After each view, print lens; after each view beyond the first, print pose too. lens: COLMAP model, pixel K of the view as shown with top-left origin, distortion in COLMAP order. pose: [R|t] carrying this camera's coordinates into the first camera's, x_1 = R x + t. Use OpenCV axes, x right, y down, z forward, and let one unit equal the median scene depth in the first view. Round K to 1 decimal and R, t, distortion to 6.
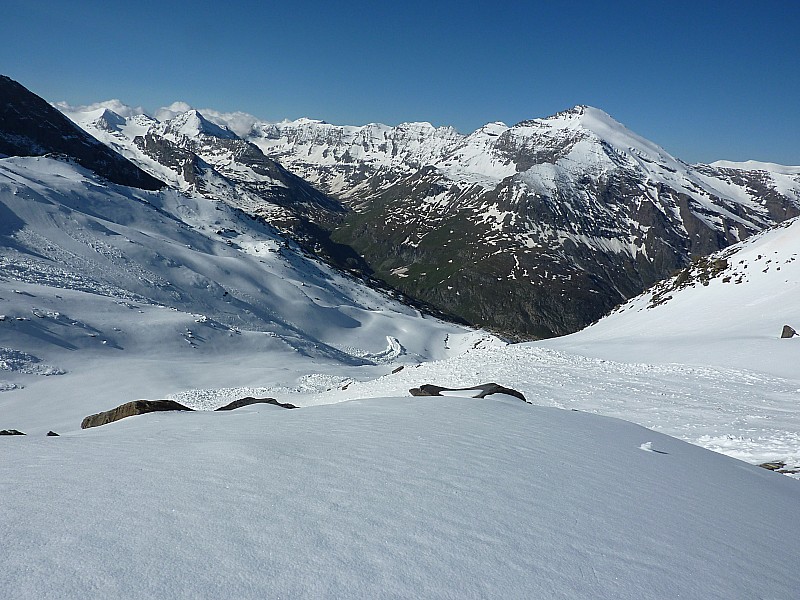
lens RADIAL K [[652.9, 0, 399.9], [0, 652.9, 302.4], [0, 0, 1]] dist [-0.013561, -0.008317]
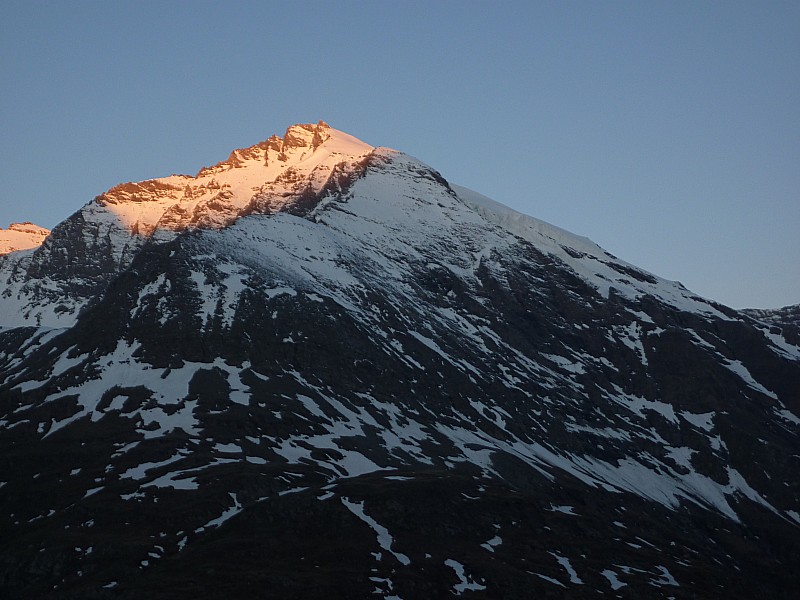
lens RADIAL K [[1300.9, 0, 399.9], [0, 1300.9, 299.7], [0, 0, 1]] dist [-0.023246, 0.000000]
pose [[0.878715, -0.025903, 0.476643, 0.028116], [0.226243, 0.901849, -0.368079, 0.006021], [-0.420326, 0.431274, 0.798329, 0.634233]]
